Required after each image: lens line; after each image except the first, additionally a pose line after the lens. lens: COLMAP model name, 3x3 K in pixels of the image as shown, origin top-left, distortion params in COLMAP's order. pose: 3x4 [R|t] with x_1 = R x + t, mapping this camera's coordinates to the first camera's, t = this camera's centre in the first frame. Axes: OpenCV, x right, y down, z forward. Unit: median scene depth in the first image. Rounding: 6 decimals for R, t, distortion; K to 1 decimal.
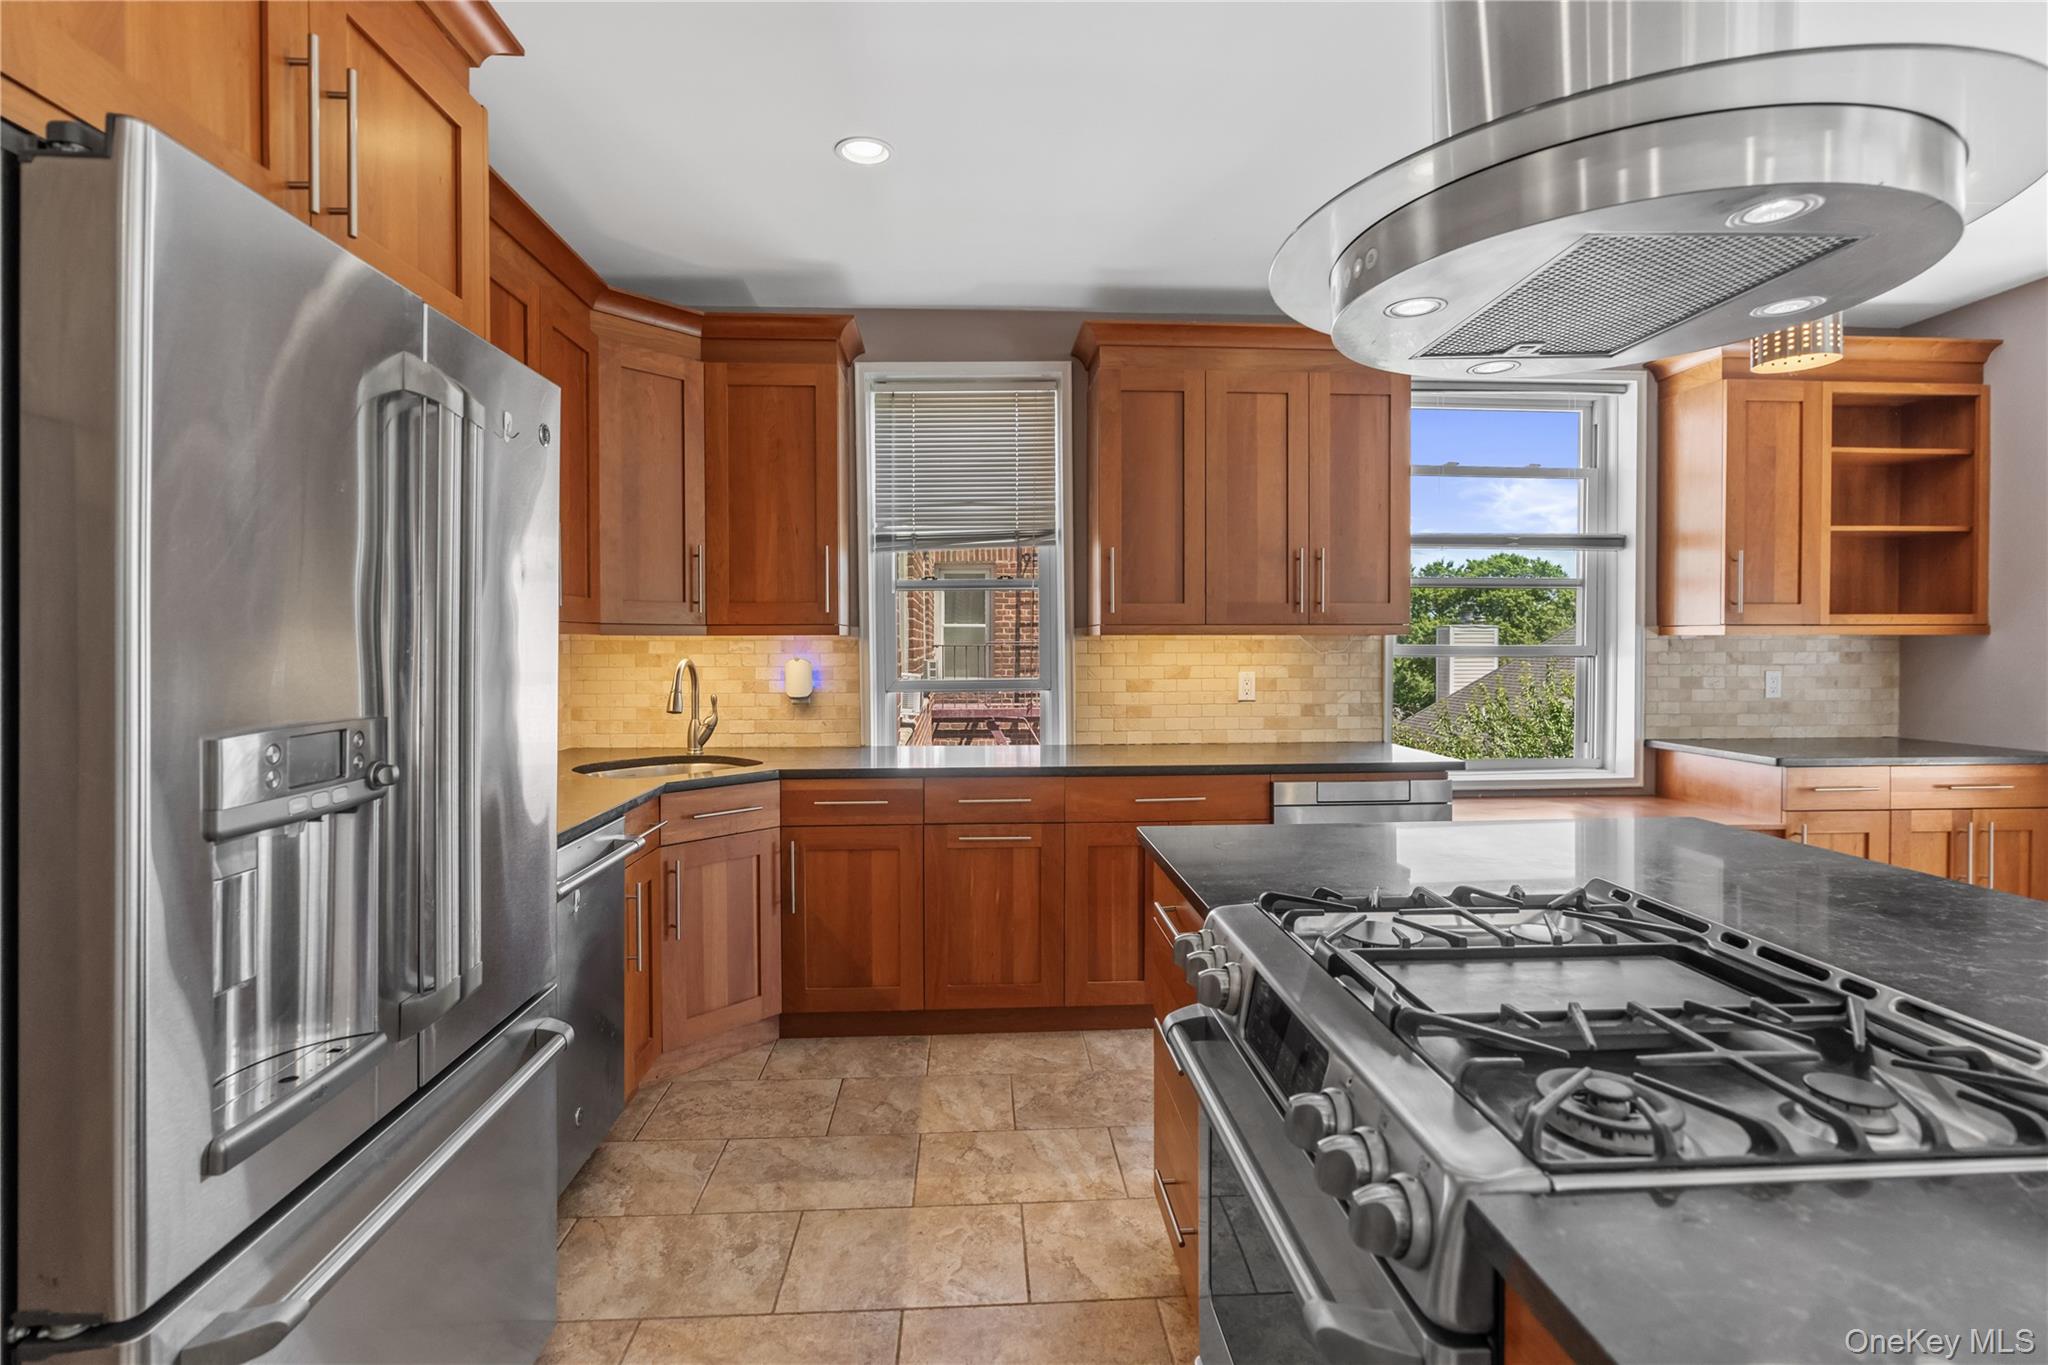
lens RADIAL K [[971.6, 0, 1025.8], [0, 971.6, 656.8], [0, 0, 1]] dist [-0.001405, 0.000241]
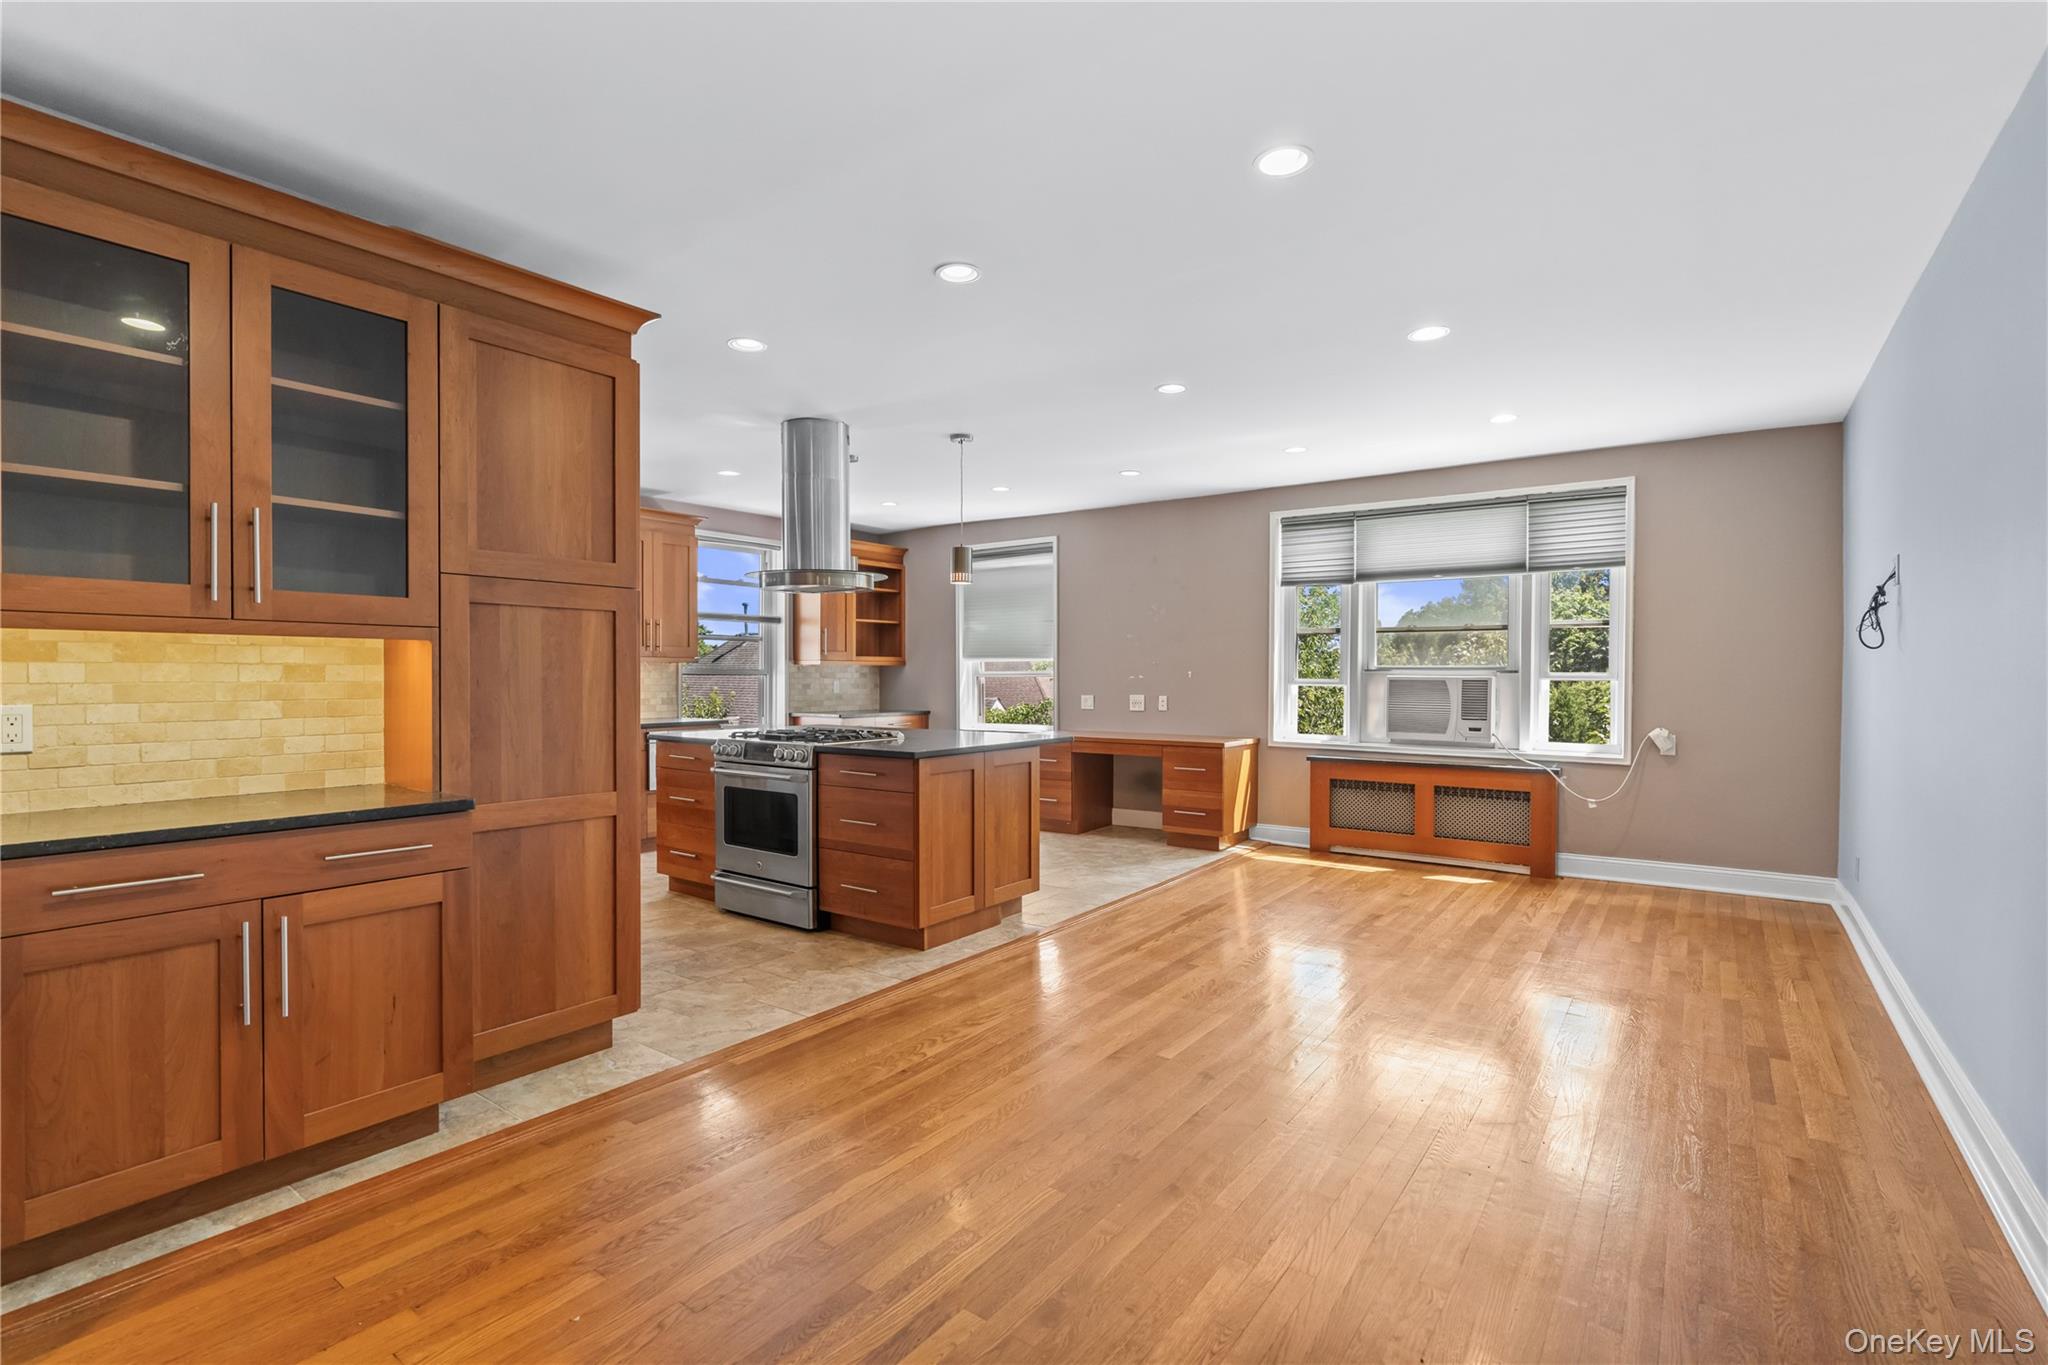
lens RADIAL K [[936.3, 0, 1020.6], [0, 936.3, 670.5], [0, 0, 1]] dist [-0.001485, 0.000969]
pose [[0.645537, 0.006566, 0.763701, -0.630456], [0.009425, 0.999818, -0.016562, 0.031128], [-0.763671, 0.017889, 0.645358, -0.749483]]
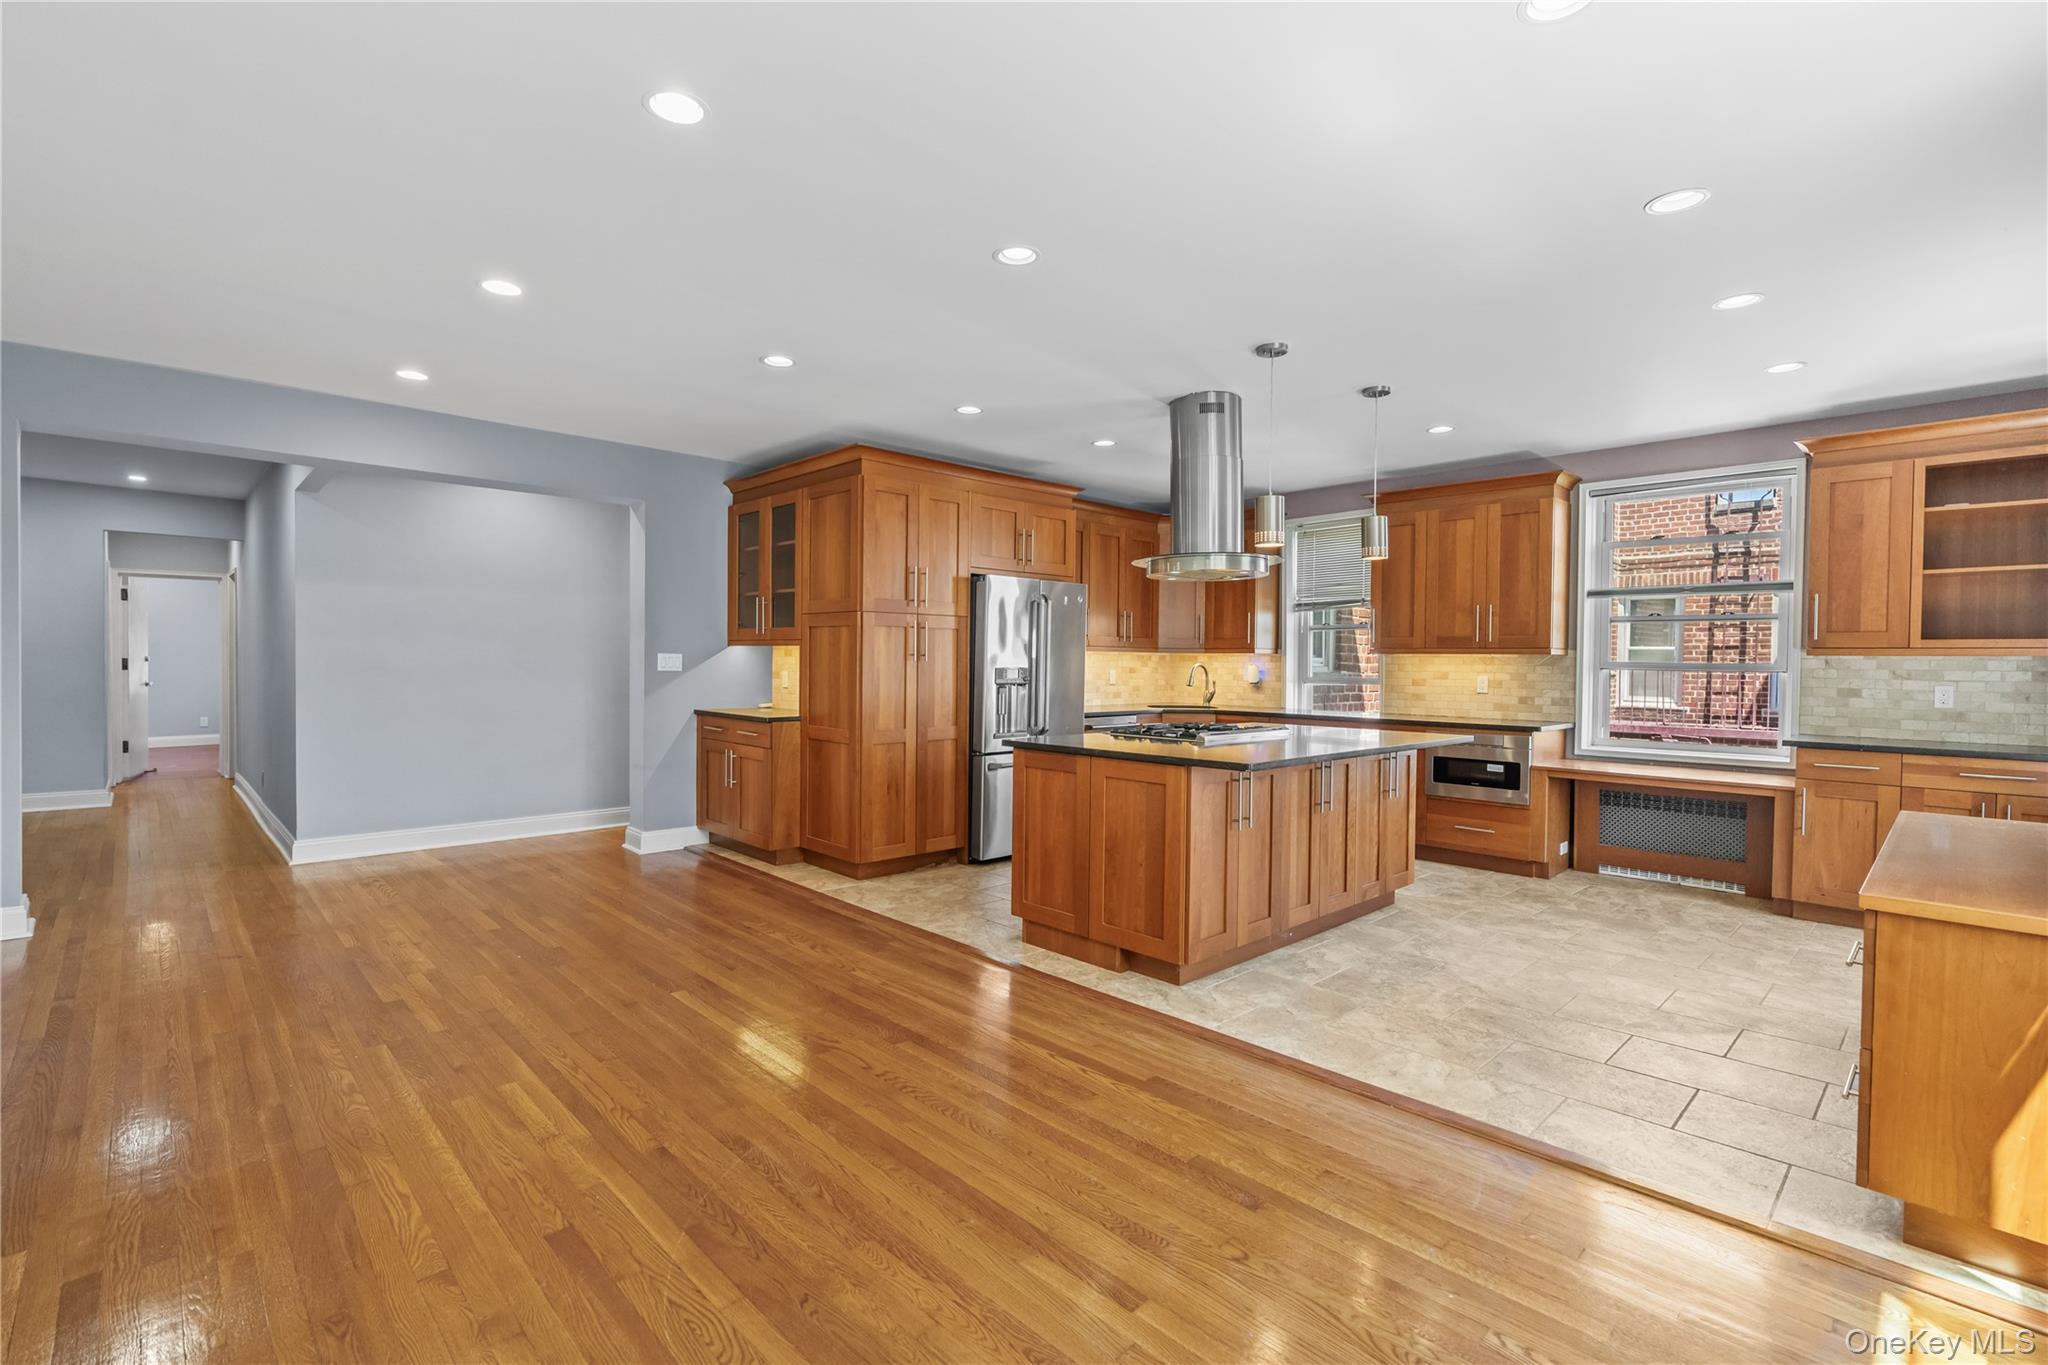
lens RADIAL K [[934.5, 0, 1019.0], [0, 934.5, 680.0], [0, 0, 1]] dist [-0.004802, 0.000084]
pose [[0.636658, 0.025327, -0.770730, 0.959942], [-0.023626, 0.999632, 0.013332, 0.019575], [0.770784, 0.009721, 0.637022, -0.653121]]
